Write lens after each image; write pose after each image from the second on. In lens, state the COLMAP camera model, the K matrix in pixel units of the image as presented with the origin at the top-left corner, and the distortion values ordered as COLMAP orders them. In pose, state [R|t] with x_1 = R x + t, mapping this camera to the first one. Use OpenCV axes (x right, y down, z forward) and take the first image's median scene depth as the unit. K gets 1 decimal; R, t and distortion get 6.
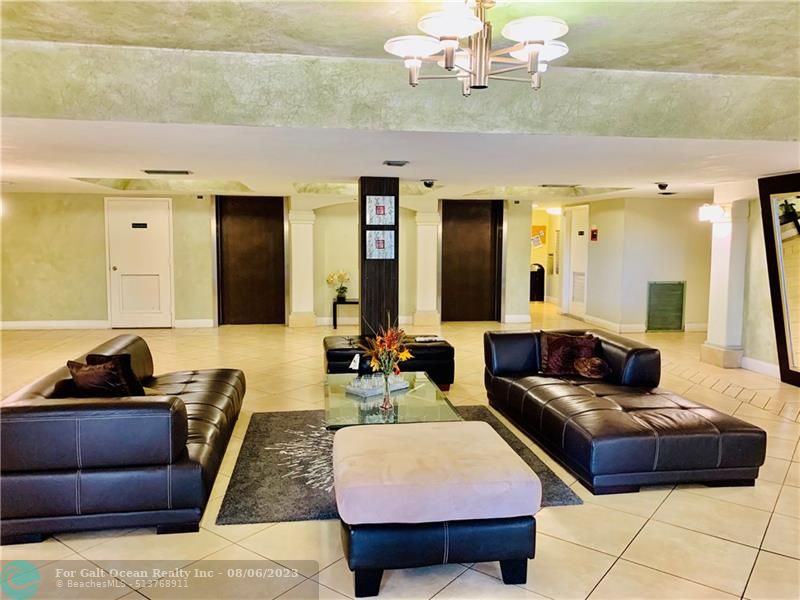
lens RADIAL K [[622.2, 0, 402.1], [0, 622.2, 301.7], [0, 0, 1]] dist [0.043263, -0.057536]
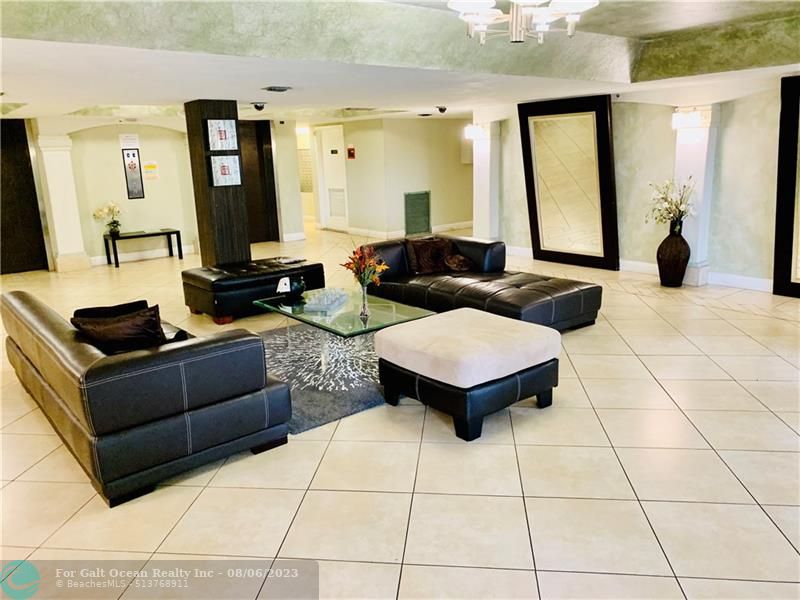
lens RADIAL K [[622.2, 0, 416.0], [0, 622.2, 296.5], [0, 0, 1]] dist [0.043263, -0.057536]
pose [[0.852957, -0.150328, 0.499865, -0.304058], [0.089293, 0.985538, 0.144021, -0.011001], [-0.514286, -0.078210, 0.854045, -0.016630]]
